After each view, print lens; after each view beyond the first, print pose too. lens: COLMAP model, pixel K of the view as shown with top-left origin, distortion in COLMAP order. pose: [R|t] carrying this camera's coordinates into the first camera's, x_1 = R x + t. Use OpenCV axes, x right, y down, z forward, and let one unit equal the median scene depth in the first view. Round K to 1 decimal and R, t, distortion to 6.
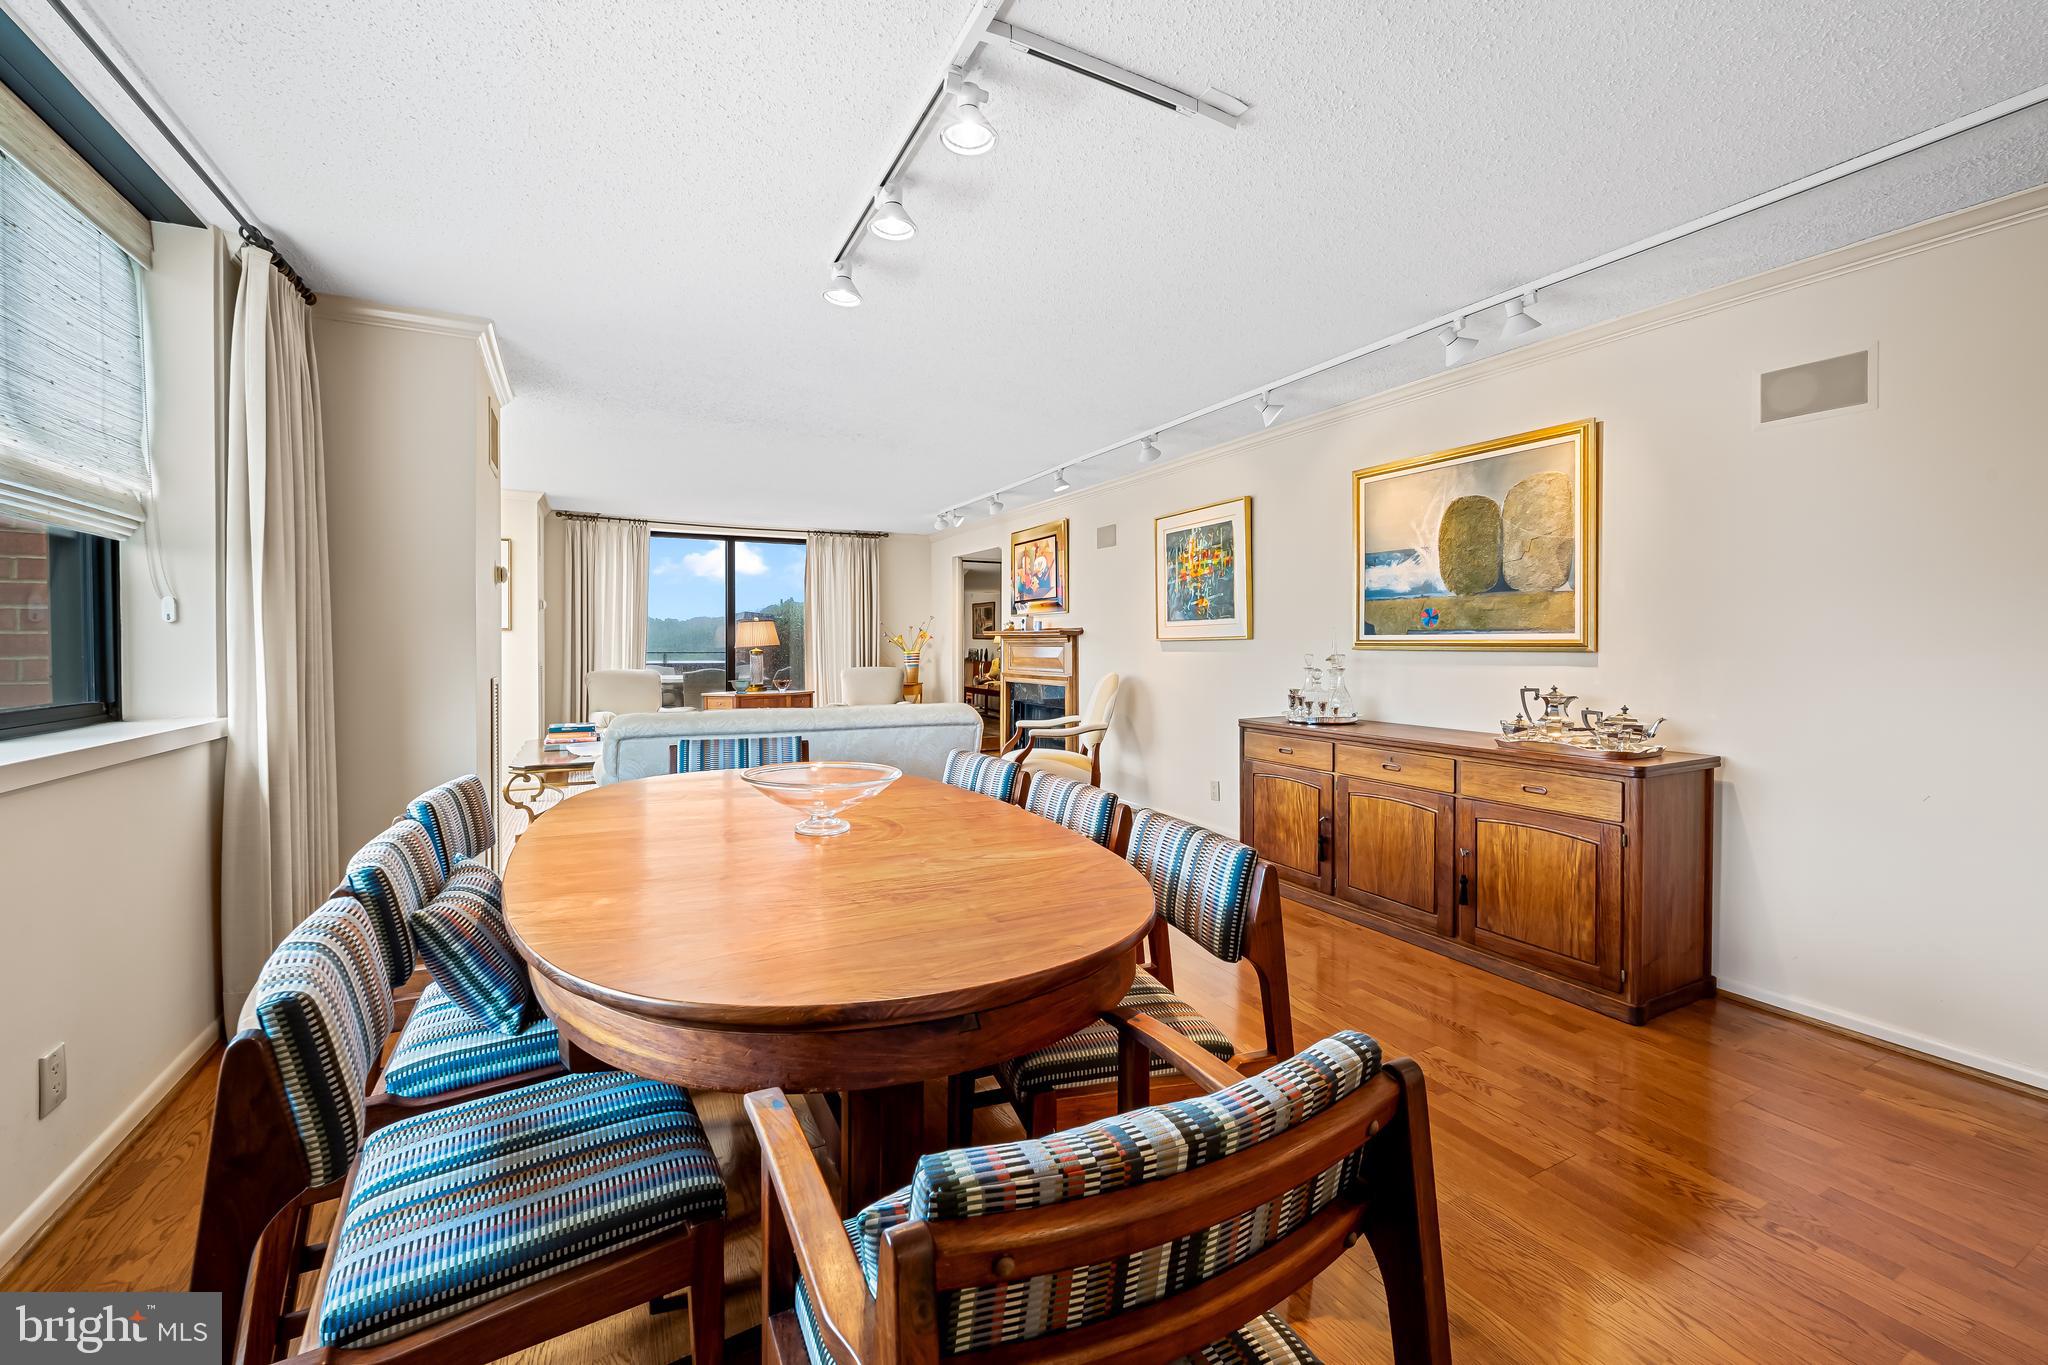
lens RADIAL K [[832.1, 0, 1012.4], [0, 832.1, 670.7], [0, 0, 1]] dist [-0.005632, -0.000254]
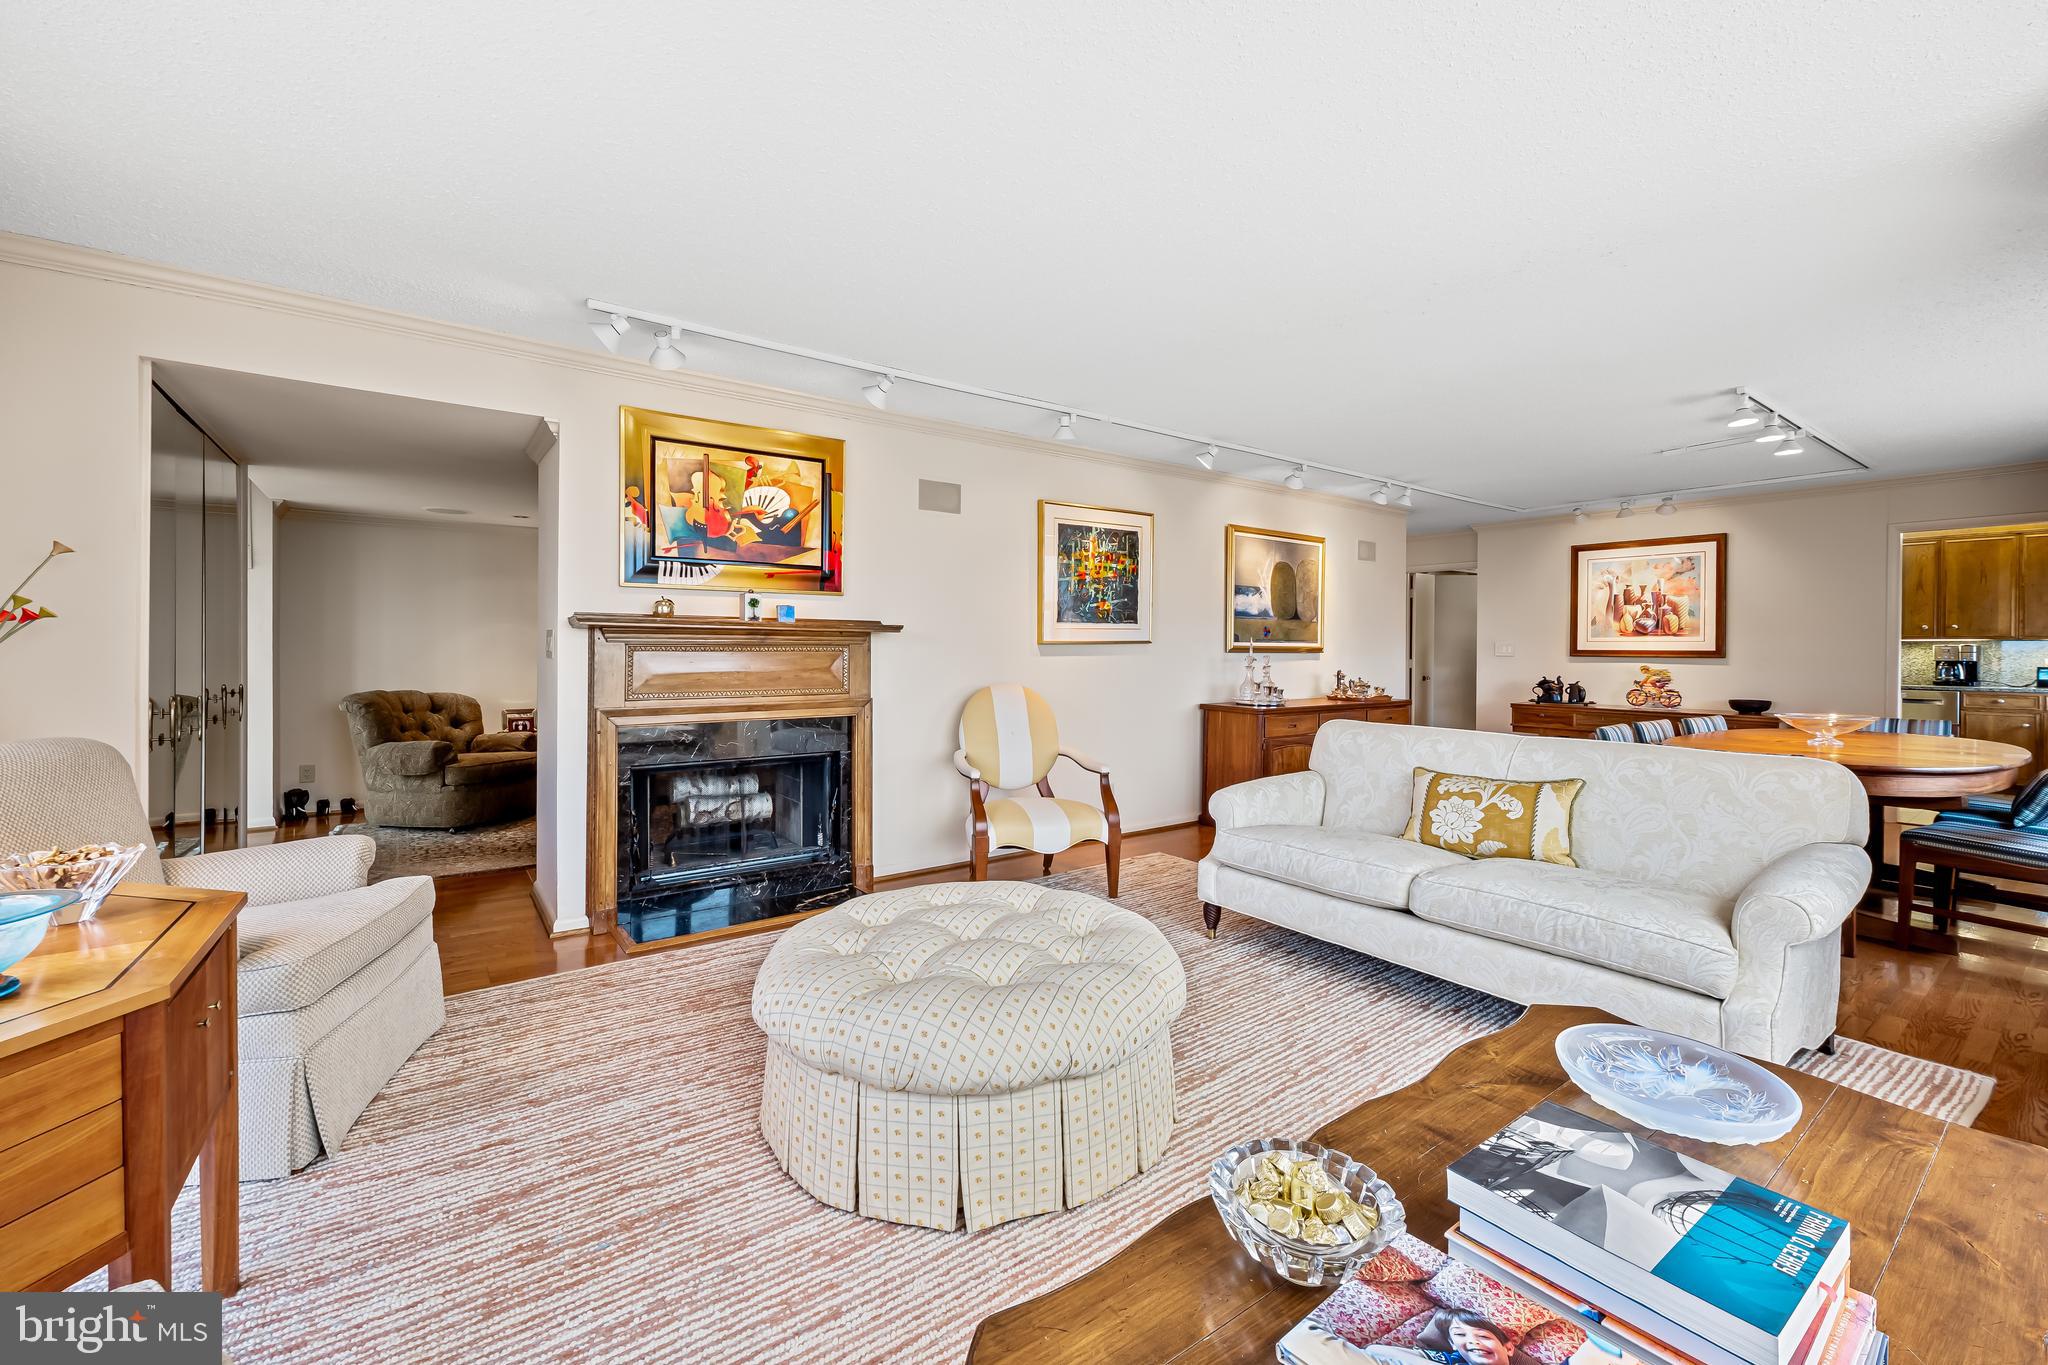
lens RADIAL K [[832.1, 0, 1017.2], [0, 832.1, 653.6], [0, 0, 1]] dist [-0.005632, -0.000254]
pose [[-0.163368, -0.002357, 0.986562, -0.627377], [0.030389, 0.999511, 0.007420, -0.030648], [-0.986097, 0.031193, -0.163216, 1.094169]]
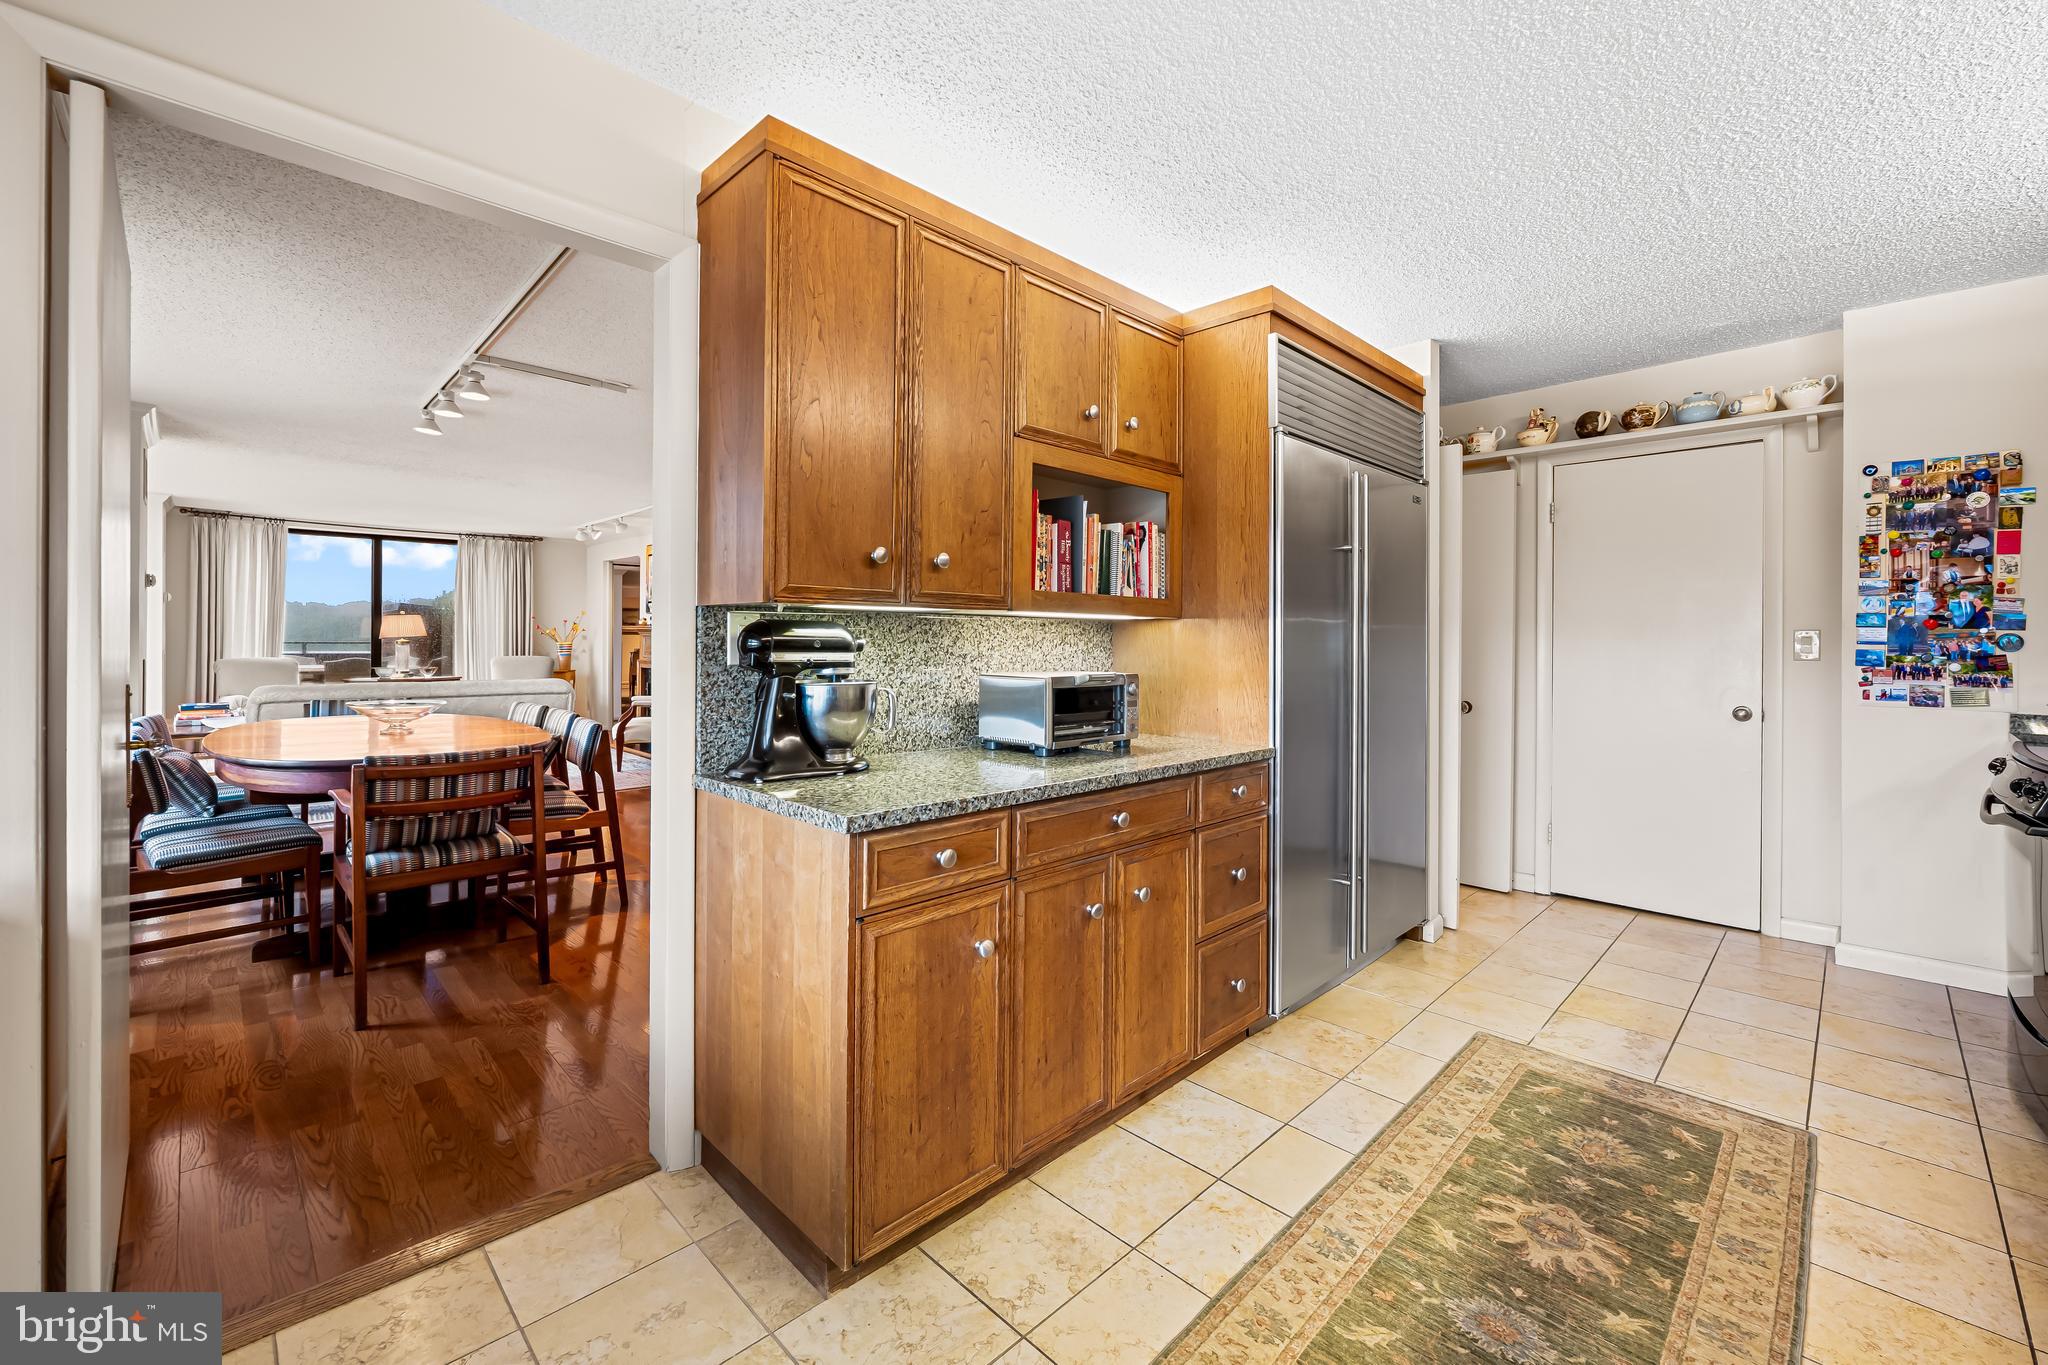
lens RADIAL K [[832.1, 0, 1012.3], [0, 832.1, 650.8], [0, 0, 1]] dist [-0.005632, -0.000254]
pose [[0.952324, 0.001349, 0.305086, 0.193217], [0.003504, 0.999876, -0.015361, 0.013503], [-0.305068, 0.015697, 0.952201, -0.451029]]
